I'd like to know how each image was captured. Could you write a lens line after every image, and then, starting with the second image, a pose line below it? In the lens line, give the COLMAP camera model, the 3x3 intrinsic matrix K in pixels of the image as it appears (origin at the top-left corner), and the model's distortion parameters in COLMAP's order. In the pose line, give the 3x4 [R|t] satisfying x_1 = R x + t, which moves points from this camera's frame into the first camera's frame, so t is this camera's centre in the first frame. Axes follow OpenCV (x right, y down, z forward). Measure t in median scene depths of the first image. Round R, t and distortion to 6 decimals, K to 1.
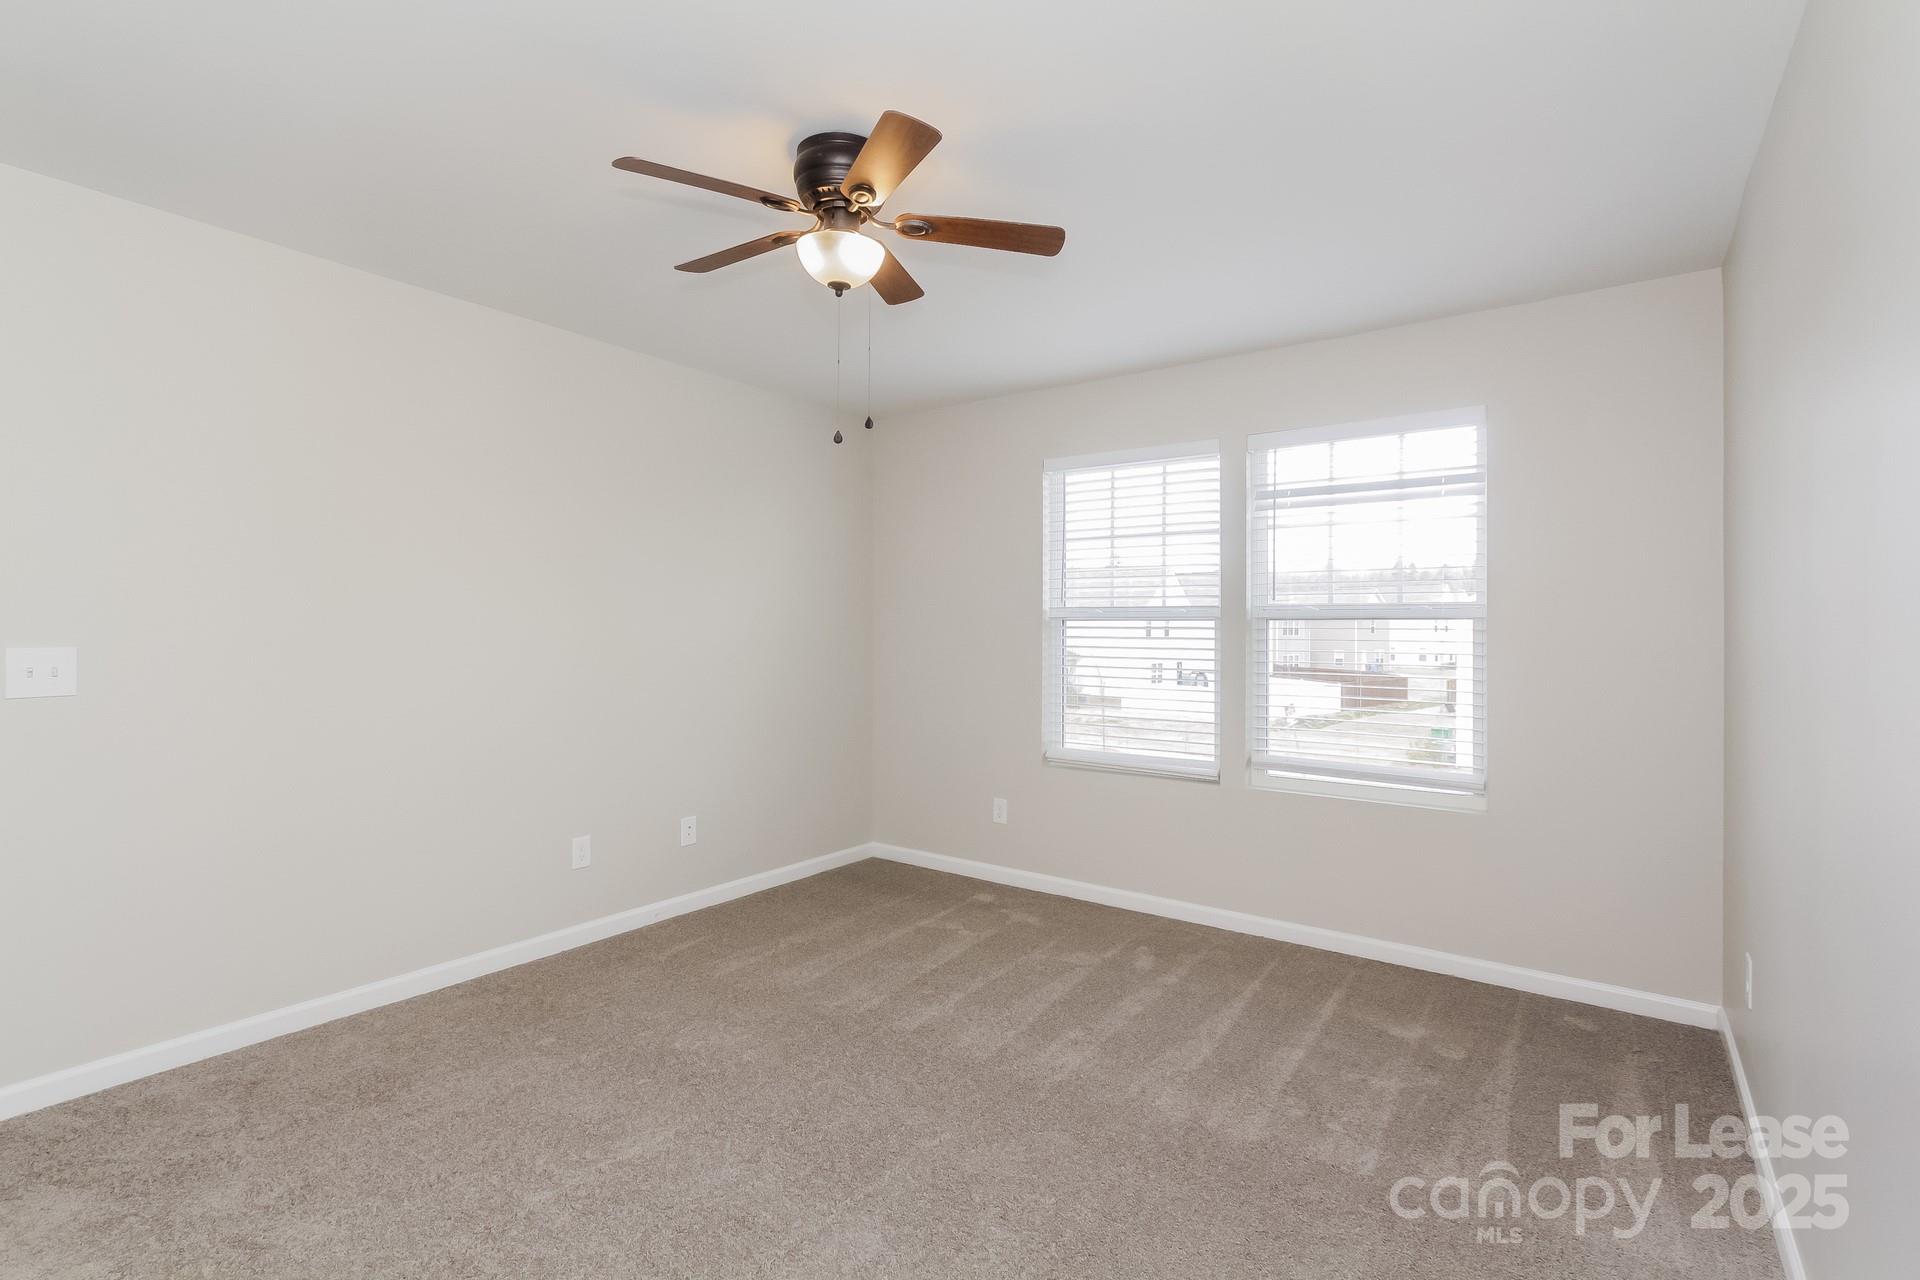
lens RADIAL K [[899.8, 0, 957.7], [0, 899.8, 629.6], [0, 0, 1]] dist [-0.004497, -0.000106]
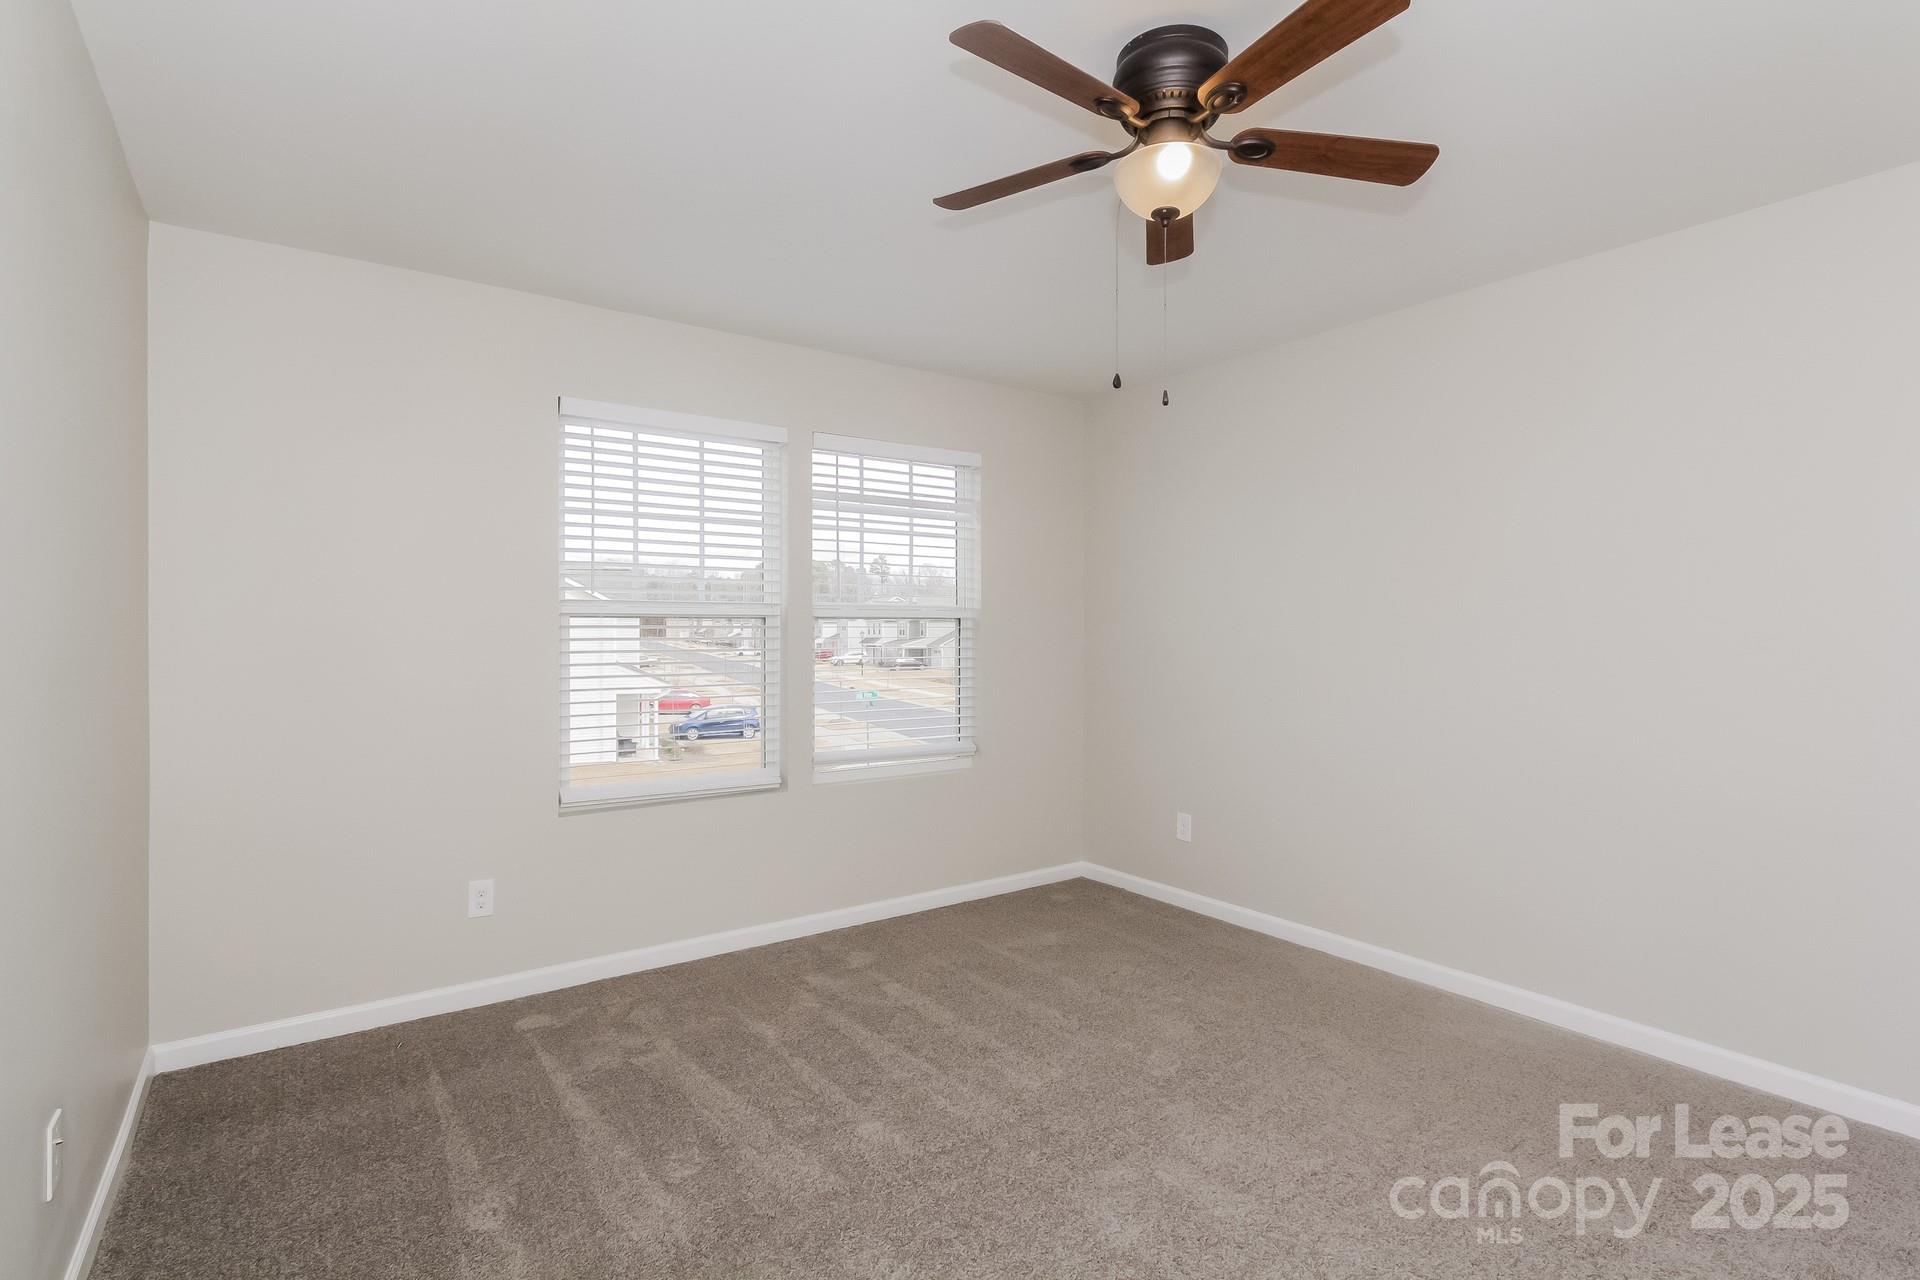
lens RADIAL K [[899.8, 0, 957.7], [0, 899.8, 629.6], [0, 0, 1]] dist [-0.004497, -0.000106]
pose [[0.317281, -0.011830, 0.948258, -0.595055], [-0.003968, 0.999897, 0.013802, -0.014315], [-0.948323, -0.008141, 0.317201, 0.553920]]
